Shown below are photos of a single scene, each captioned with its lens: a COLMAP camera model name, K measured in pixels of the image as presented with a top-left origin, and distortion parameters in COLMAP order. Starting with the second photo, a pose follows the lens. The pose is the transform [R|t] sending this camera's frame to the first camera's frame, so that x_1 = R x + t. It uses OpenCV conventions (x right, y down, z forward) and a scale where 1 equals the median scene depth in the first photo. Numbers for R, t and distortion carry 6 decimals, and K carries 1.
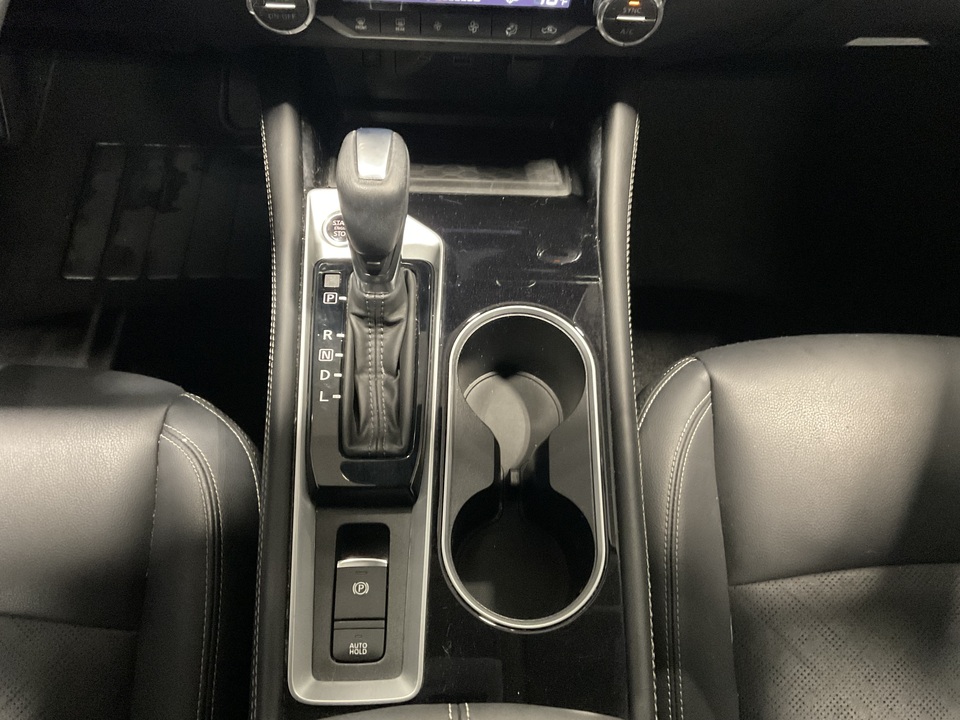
lens RADIAL K [[795.8, 0, 477.7], [0, 795.8, 351.0], [0, 0, 1]] dist [0.092435, -0.197611]
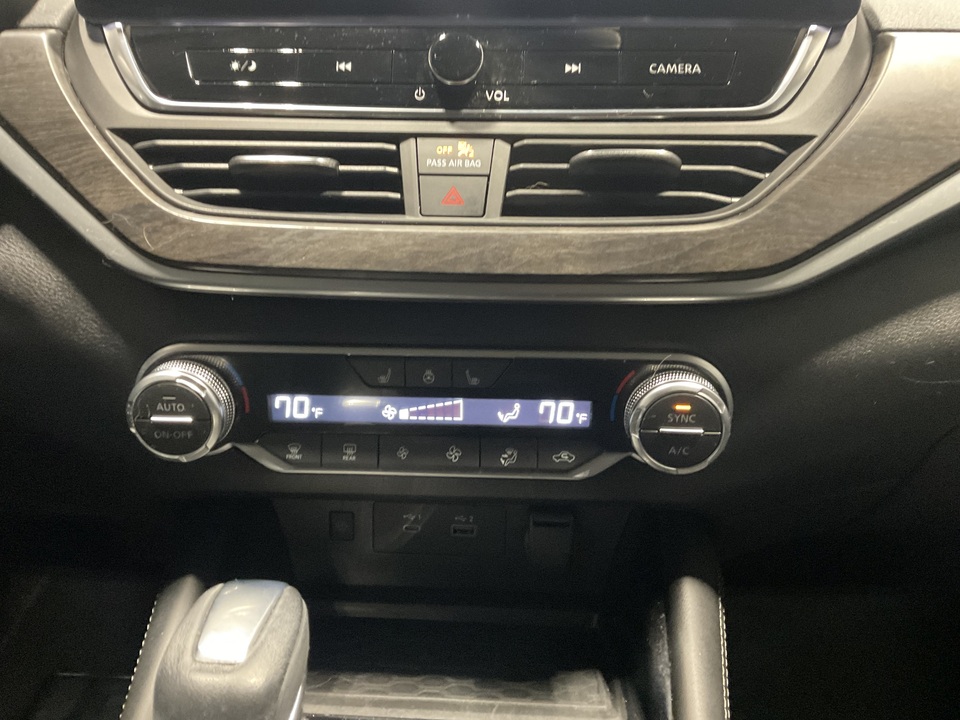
lens RADIAL K [[795.8, 0, 477.7], [0, 795.8, 351.0], [0, 0, 1]] dist [0.092435, -0.197611]
pose [[0.995381, -0.029440, -0.091373, 0.080902], [-0.033866, 0.782935, -0.621181, -0.044849], [0.089827, 0.621406, 0.778322, 0.407836]]
